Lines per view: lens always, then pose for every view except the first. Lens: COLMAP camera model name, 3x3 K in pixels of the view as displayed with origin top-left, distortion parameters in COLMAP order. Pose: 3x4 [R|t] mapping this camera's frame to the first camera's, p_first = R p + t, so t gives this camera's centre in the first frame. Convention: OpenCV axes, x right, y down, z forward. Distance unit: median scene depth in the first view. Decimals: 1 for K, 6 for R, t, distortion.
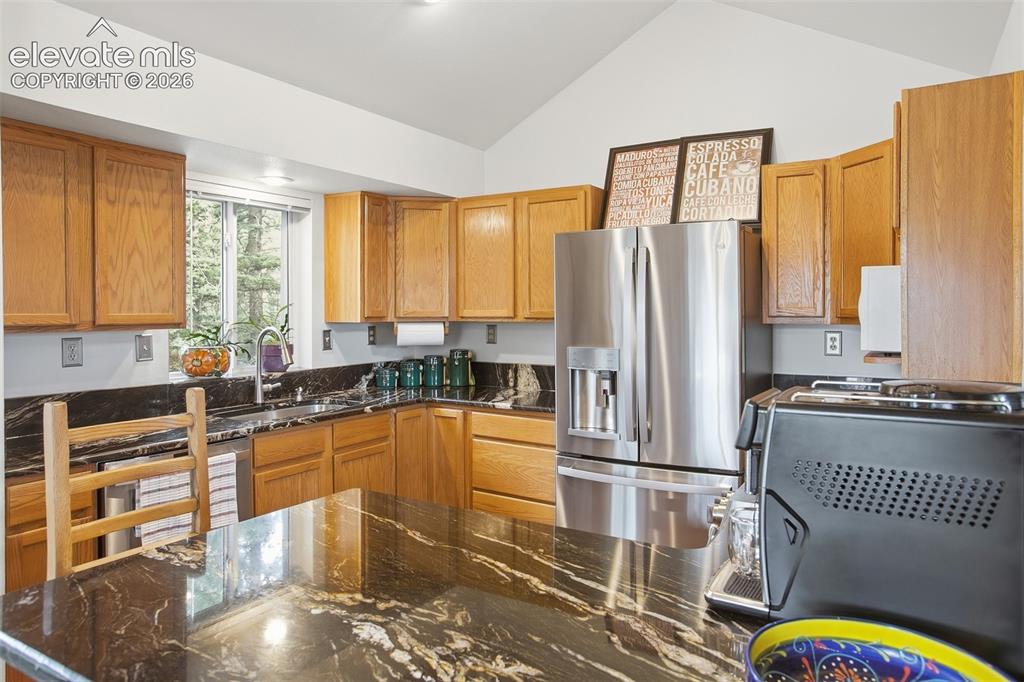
lens RADIAL K [[662.6, 0, 510.7], [0, 662.6, 315.9], [0, 0, 1]] dist [-0.007279, -0.001386]
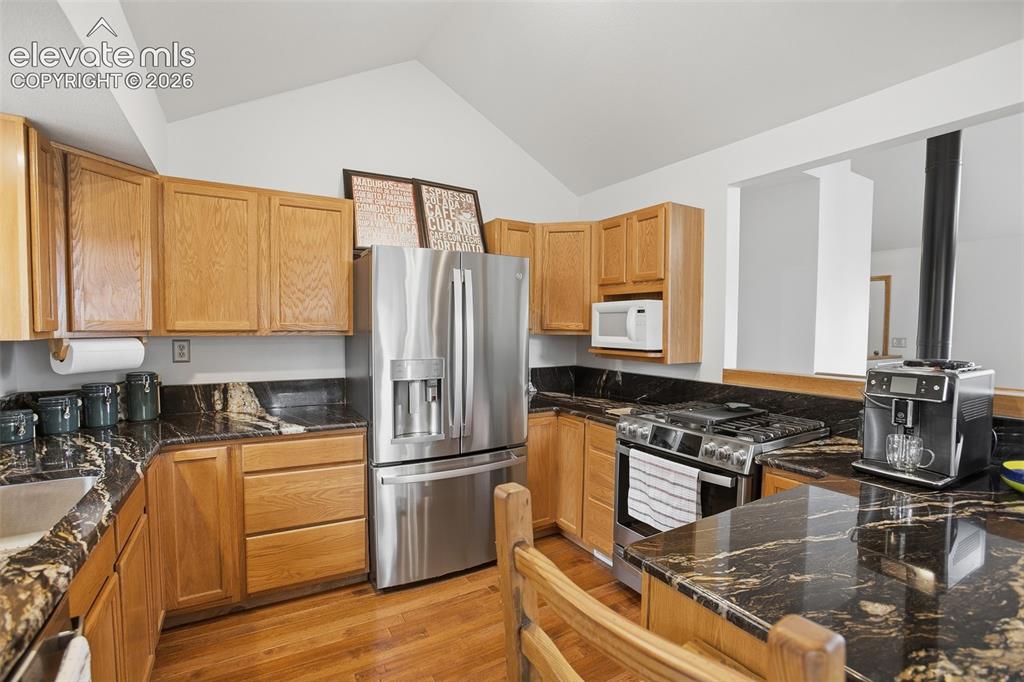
lens RADIAL K [[470.1, 0, 514.8], [0, 470.1, 346.0], [0, 0, 1]] dist [-0.074638, 0.028320]
pose [[0.467723, -0.034057, 0.883219, -0.387255], [-0.001161, 0.999233, 0.039145, -0.001250], [-0.883874, -0.019334, 0.467324, 0.425874]]
